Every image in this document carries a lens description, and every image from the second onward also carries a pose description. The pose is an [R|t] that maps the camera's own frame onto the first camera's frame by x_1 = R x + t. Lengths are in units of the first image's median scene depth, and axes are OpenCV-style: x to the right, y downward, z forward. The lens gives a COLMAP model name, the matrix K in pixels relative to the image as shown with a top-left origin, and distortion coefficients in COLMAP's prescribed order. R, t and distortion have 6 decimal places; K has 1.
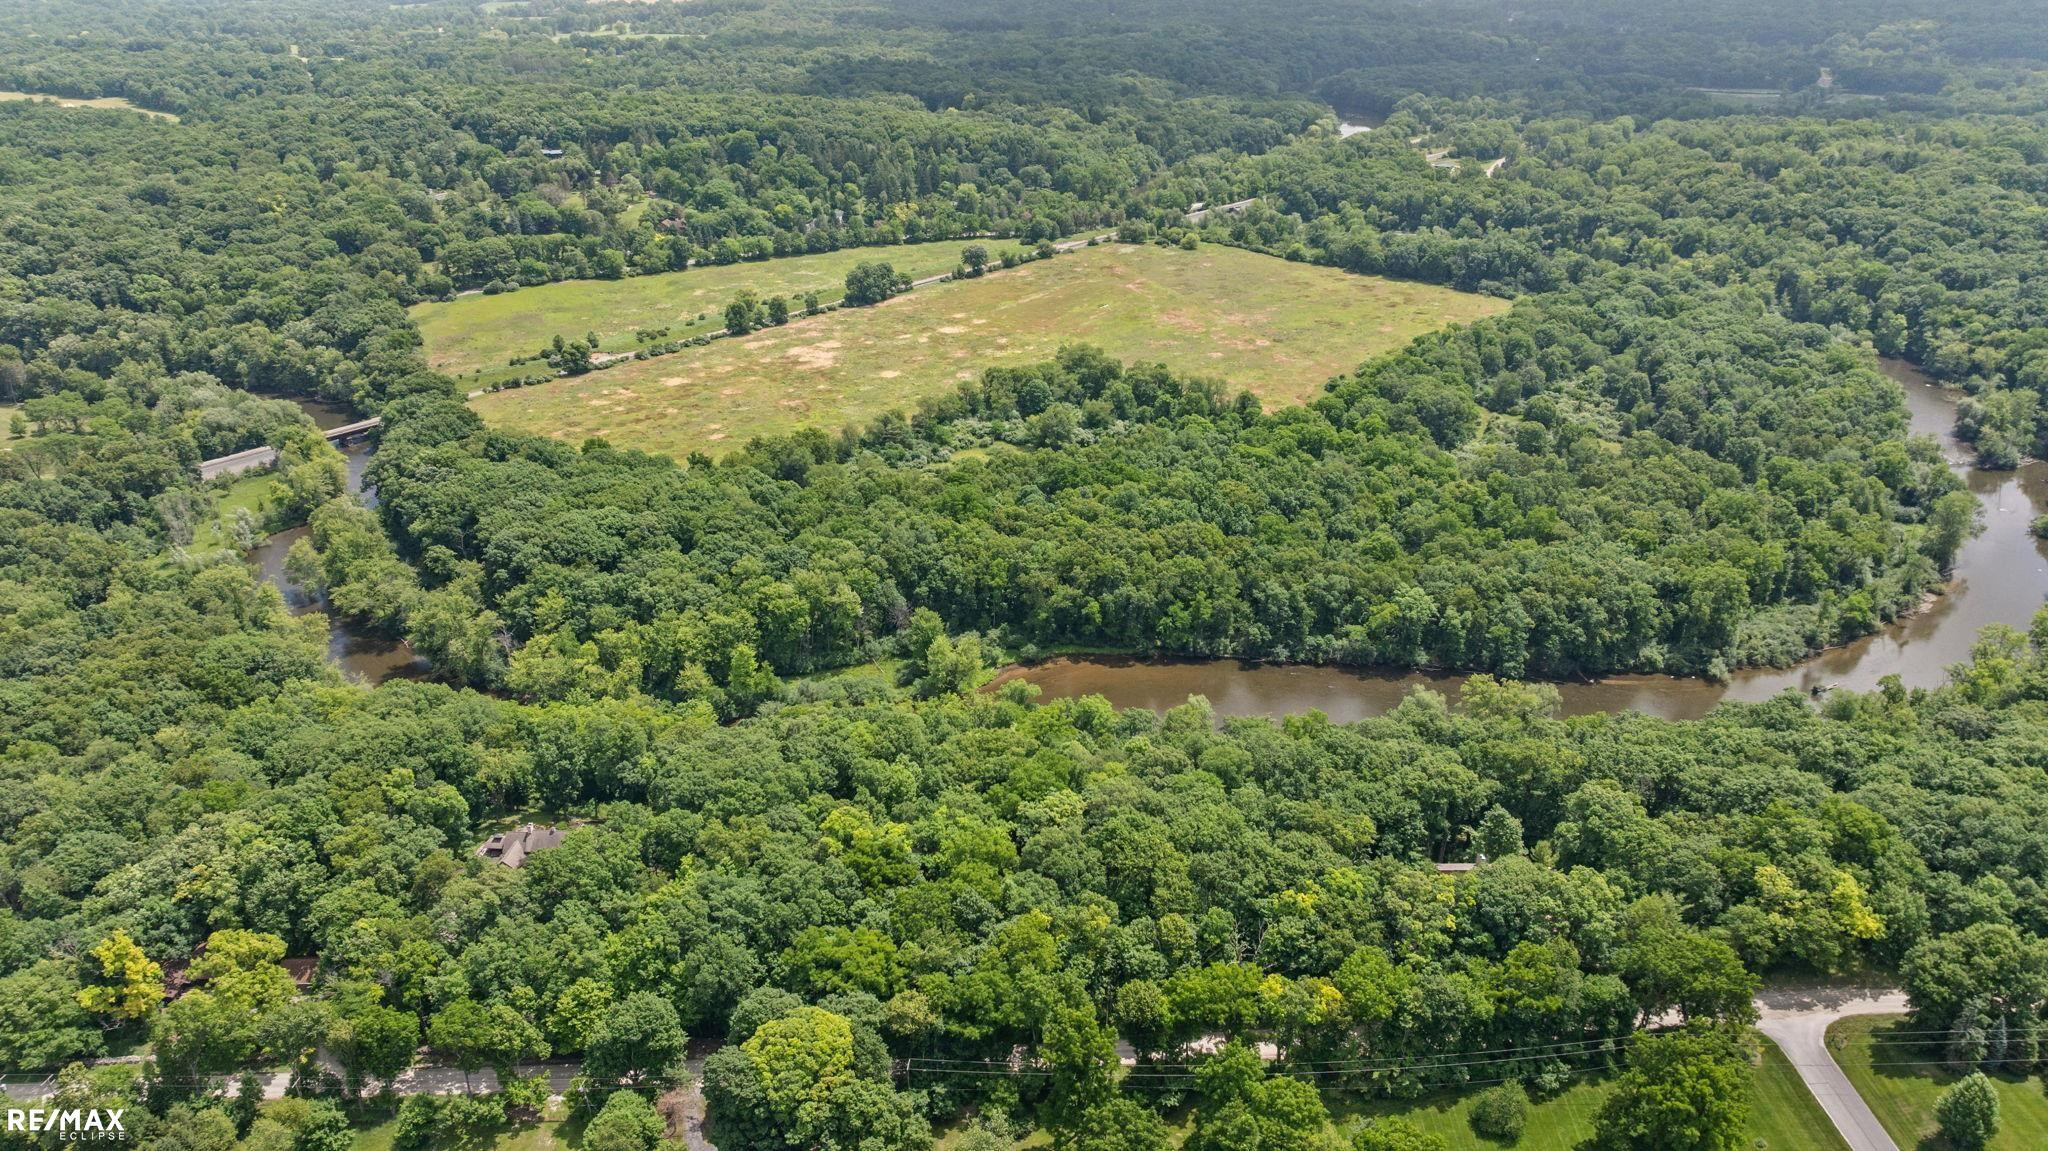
lens RADIAL K [[1466.6, 0, 1022.1], [0, 1466.6, 576.3], [0, 0, 1]] dist [-0.039534, 0.038514]
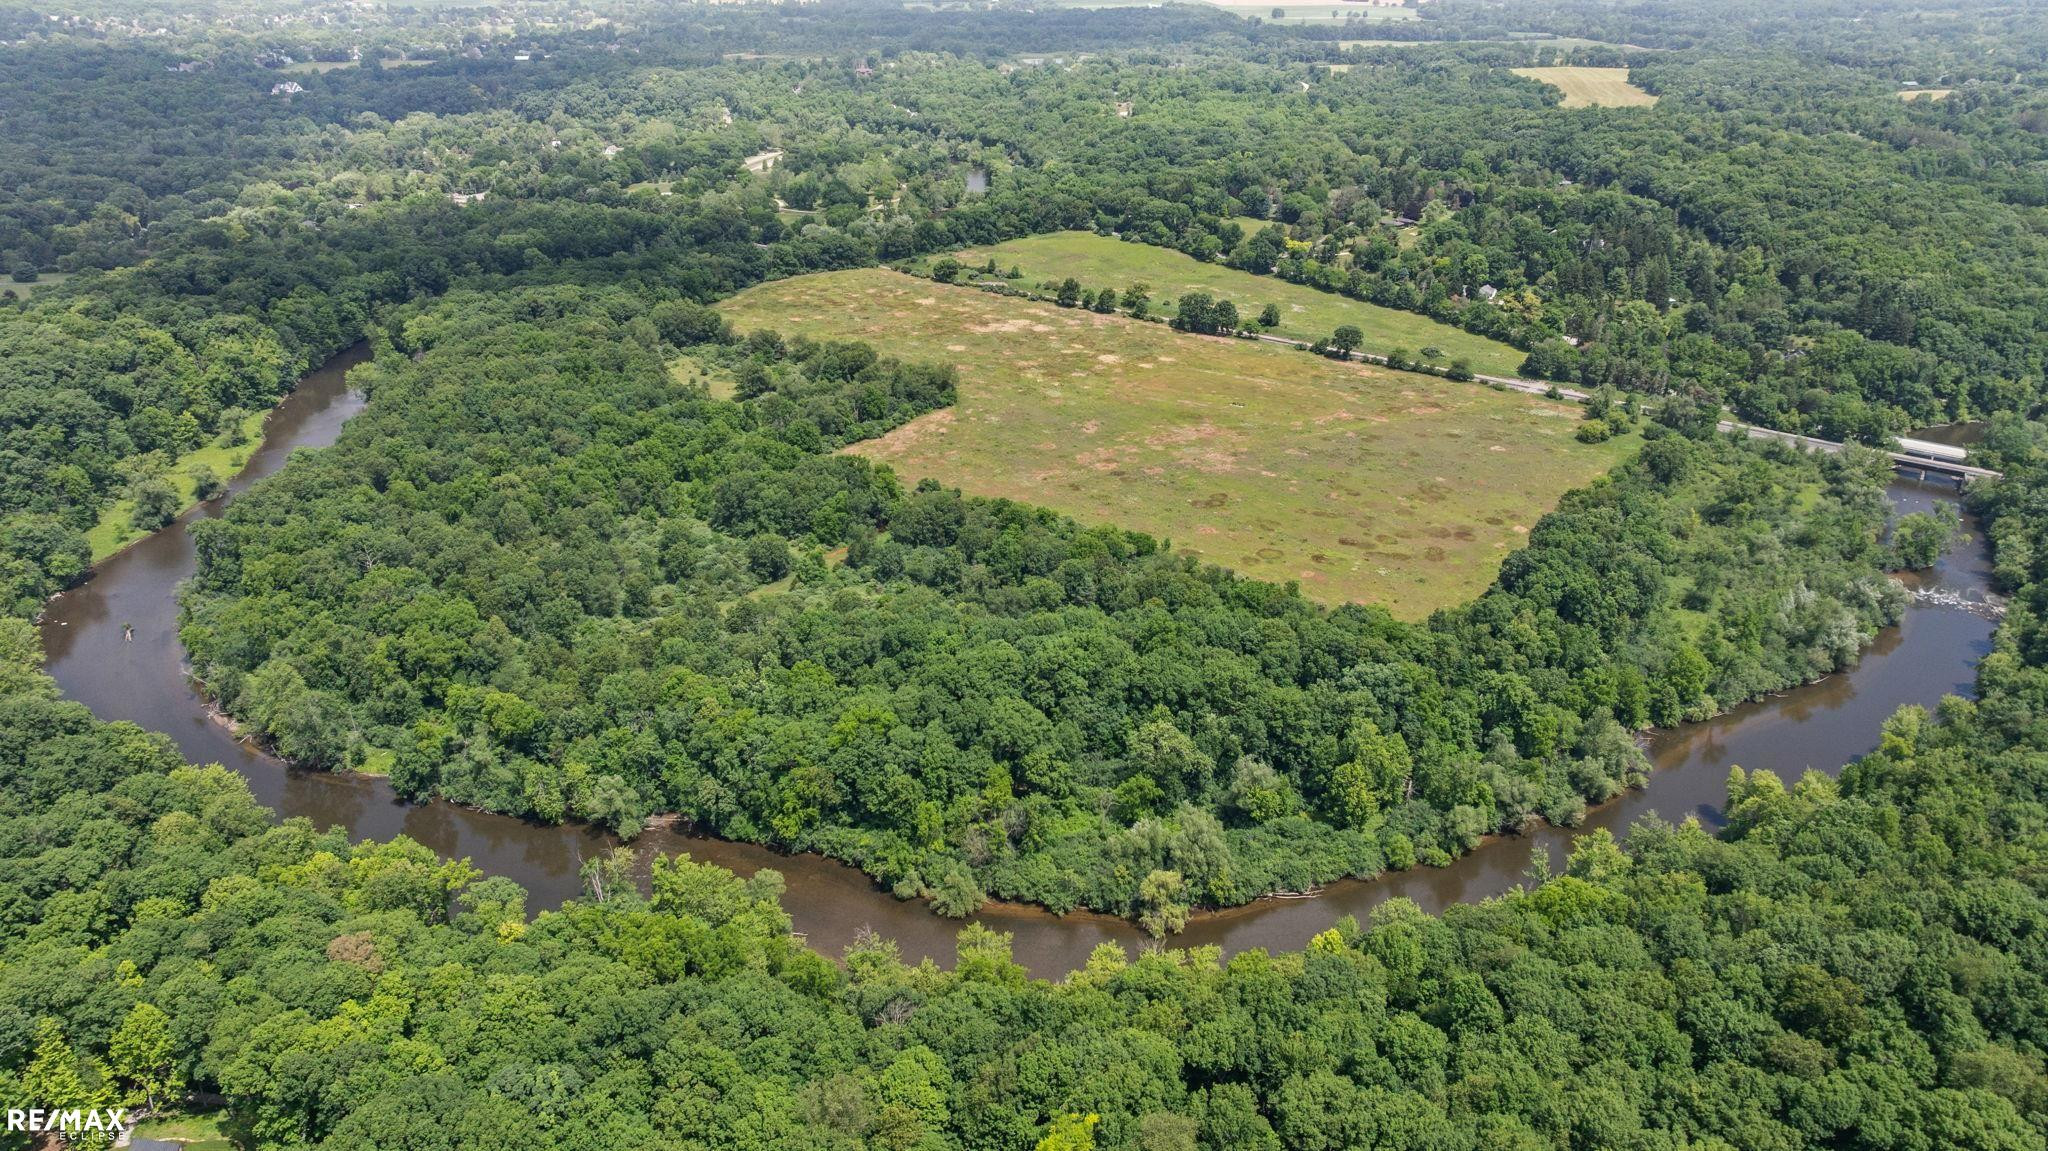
lens RADIAL K [[1466.6, 0, 1027.1], [0, 1466.6, 575.1], [0, 0, 1]] dist [-0.039534, 0.038514]
pose [[0.092497, 0.416403, -0.904463, 0.989850], [-0.421440, 0.839354, 0.343328, -0.393024], [0.902127, 0.349420, 0.253126, 0.803239]]
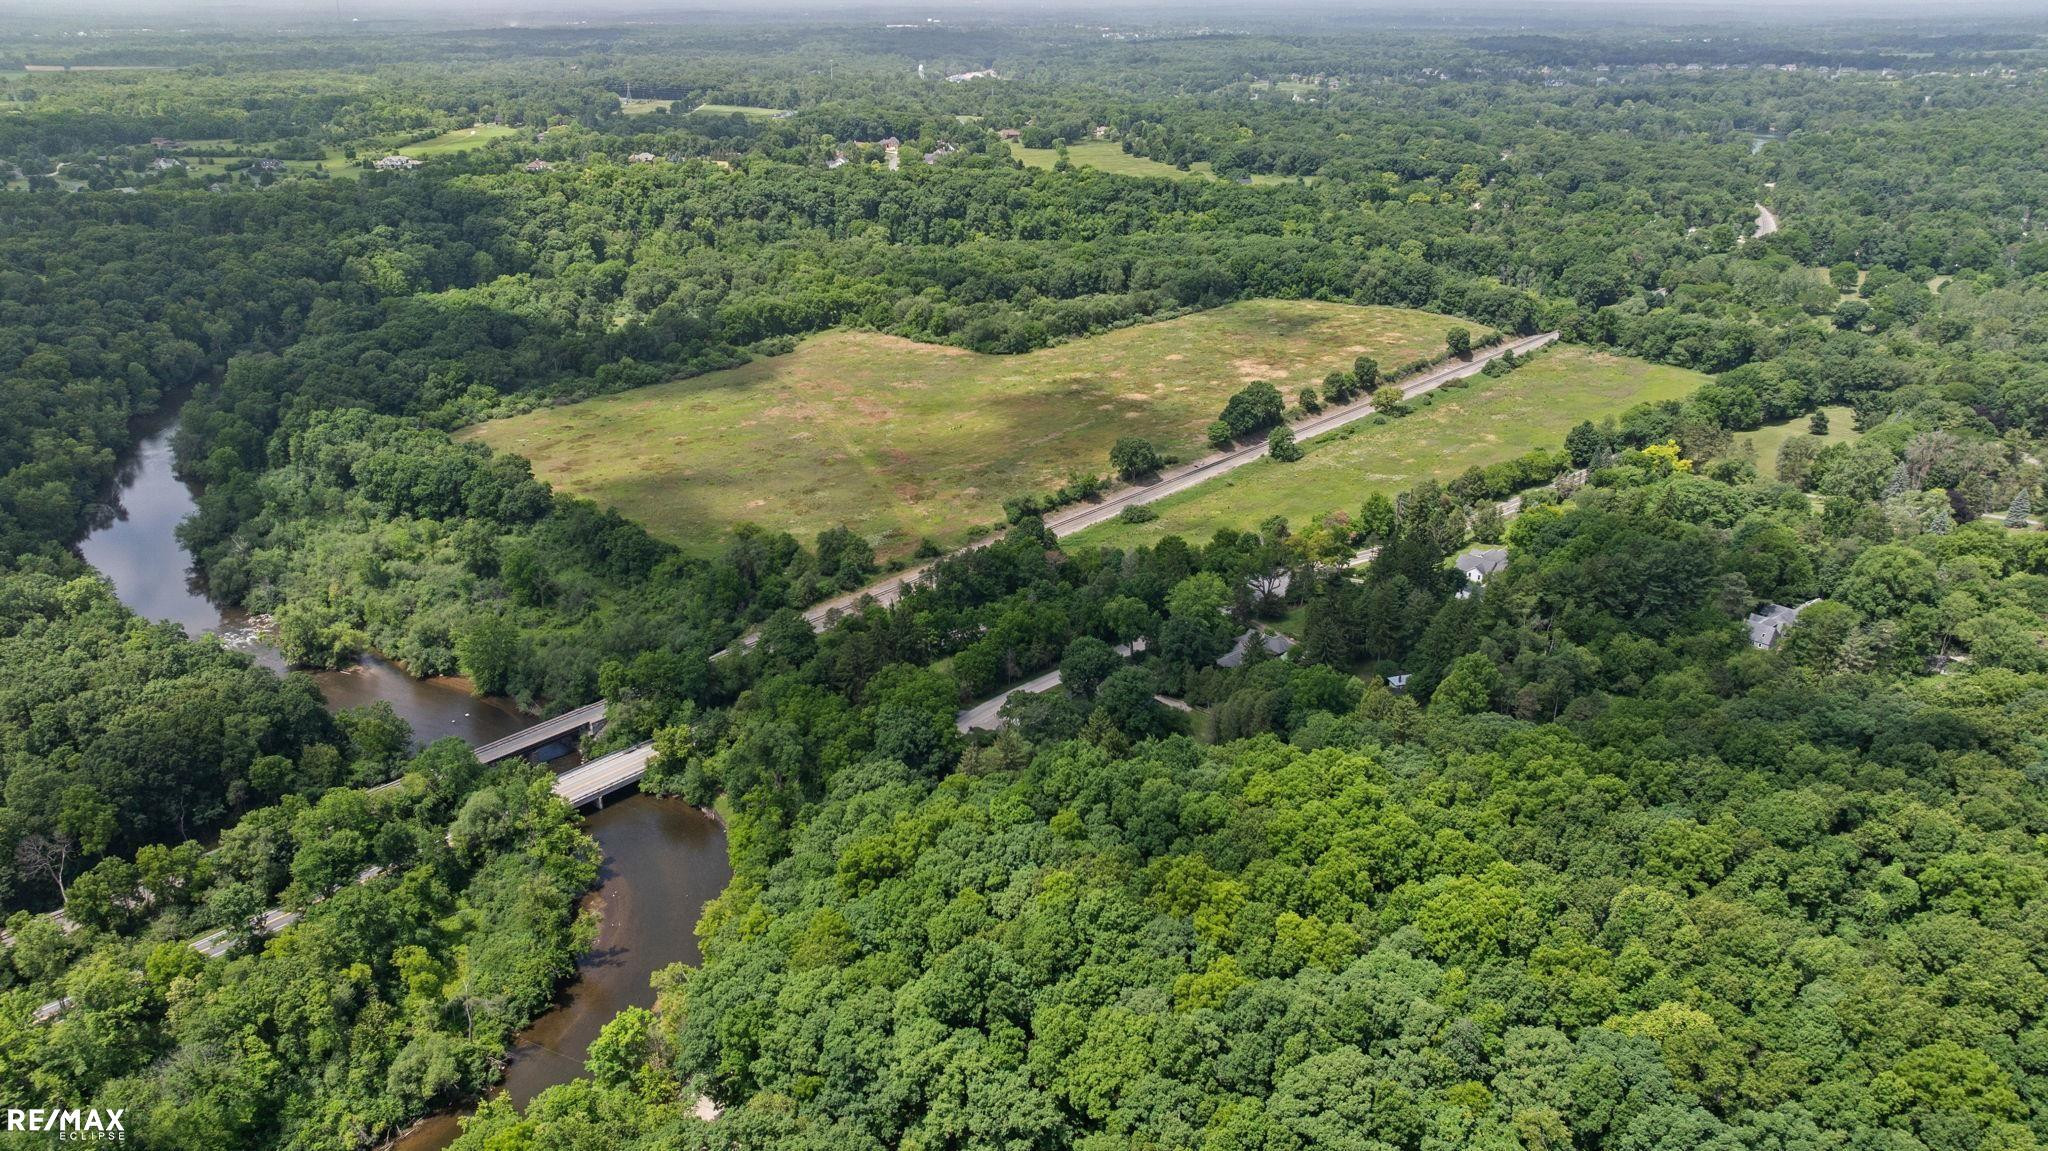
lens RADIAL K [[1466.6, 0, 1016.7], [0, 1466.6, 567.2], [0, 0, 1]] dist [-0.039534, 0.038514]
pose [[-0.999885, 0.002354, 0.015007, 0.011248], [0.012510, 0.688085, 0.725523, -0.812638], [-0.008618, 0.725627, -0.688035, 1.831765]]
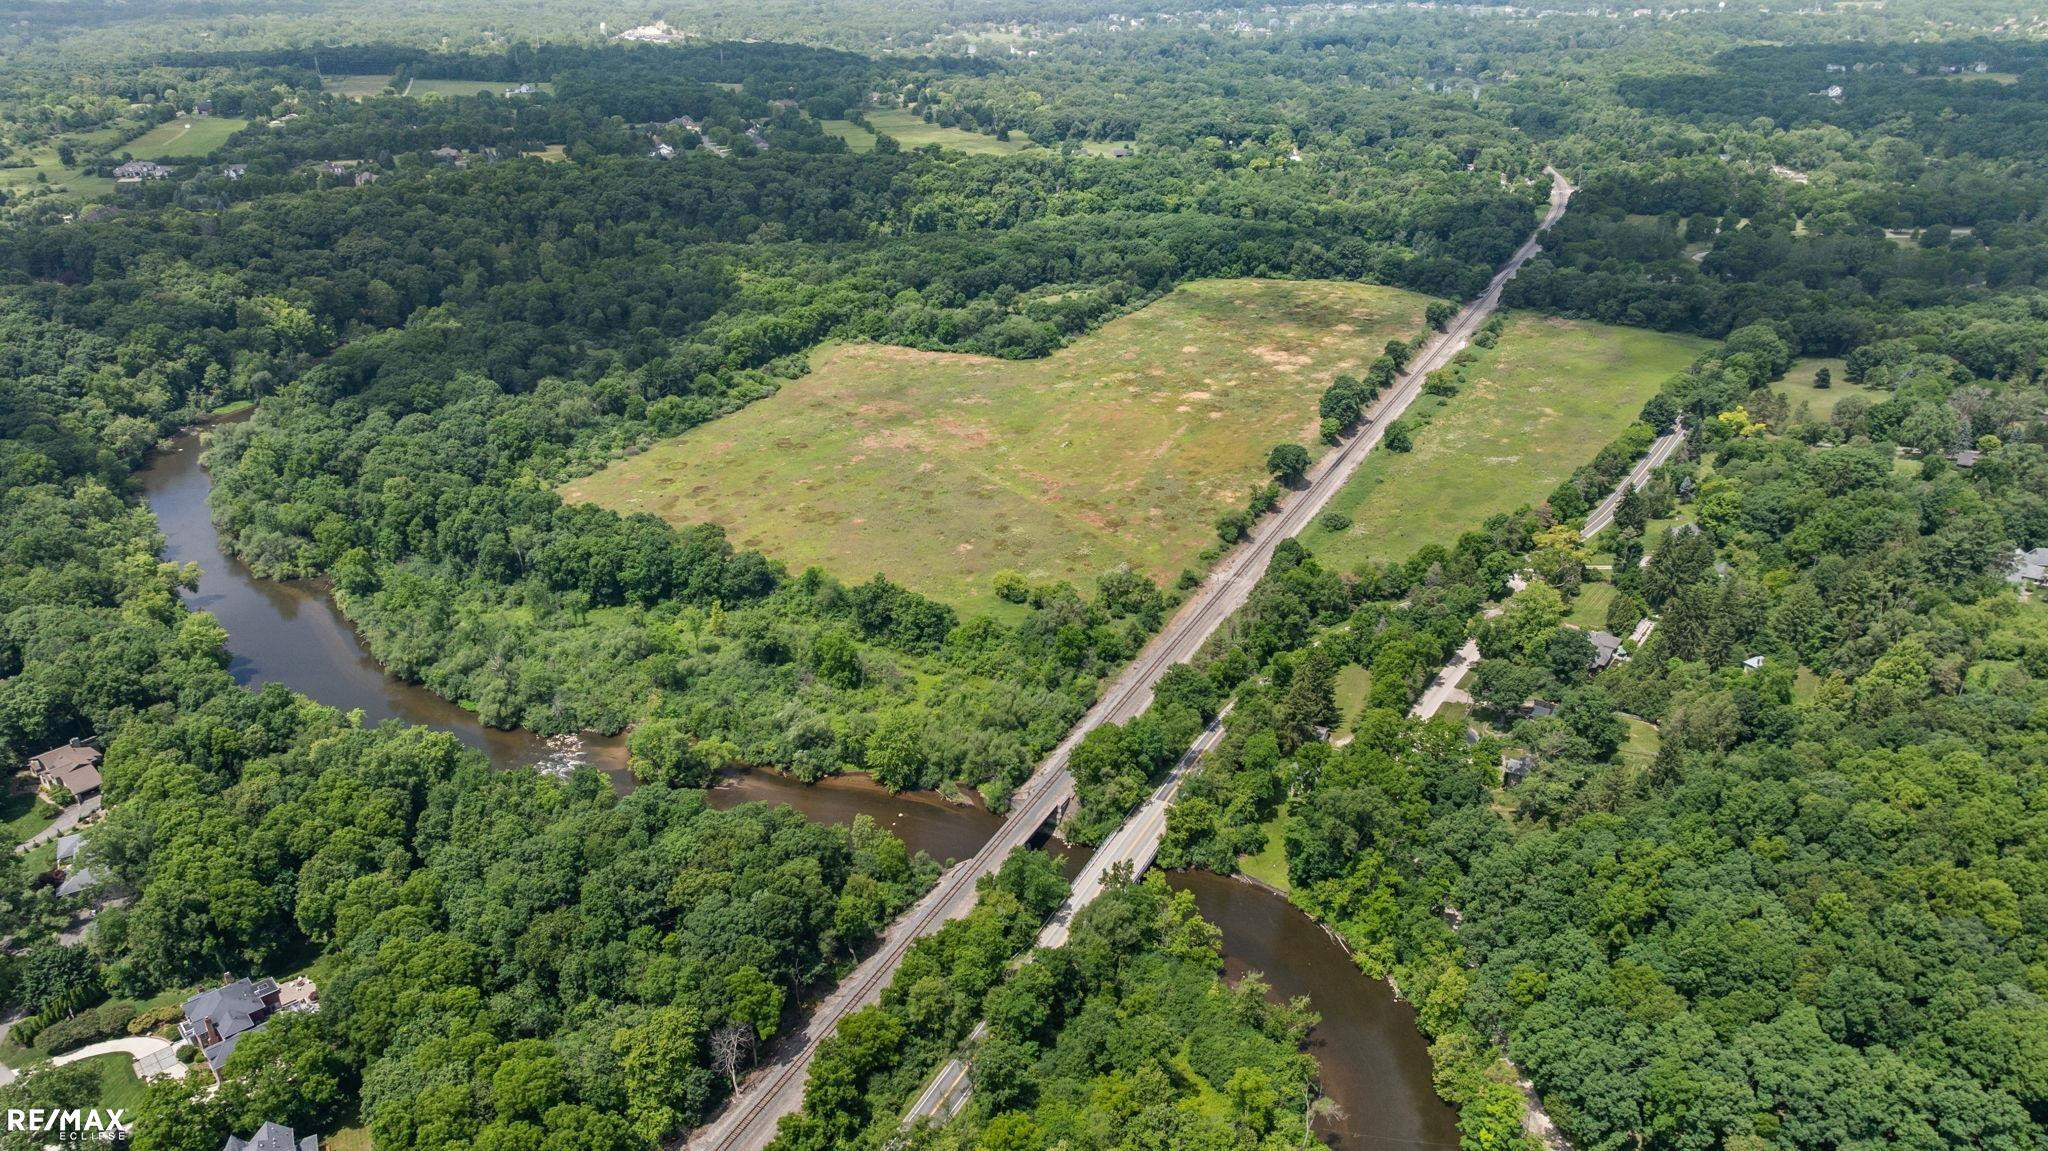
lens RADIAL K [[1466.6, 0, 1021.9], [0, 1466.6, 574.5], [0, 0, 1]] dist [-0.039534, 0.038514]
pose [[-0.966303, 0.115292, -0.230144, 0.313161], [-0.098984, 0.658905, 0.745685, -0.843420], [0.237615, 0.743338, -0.625290, 1.773622]]
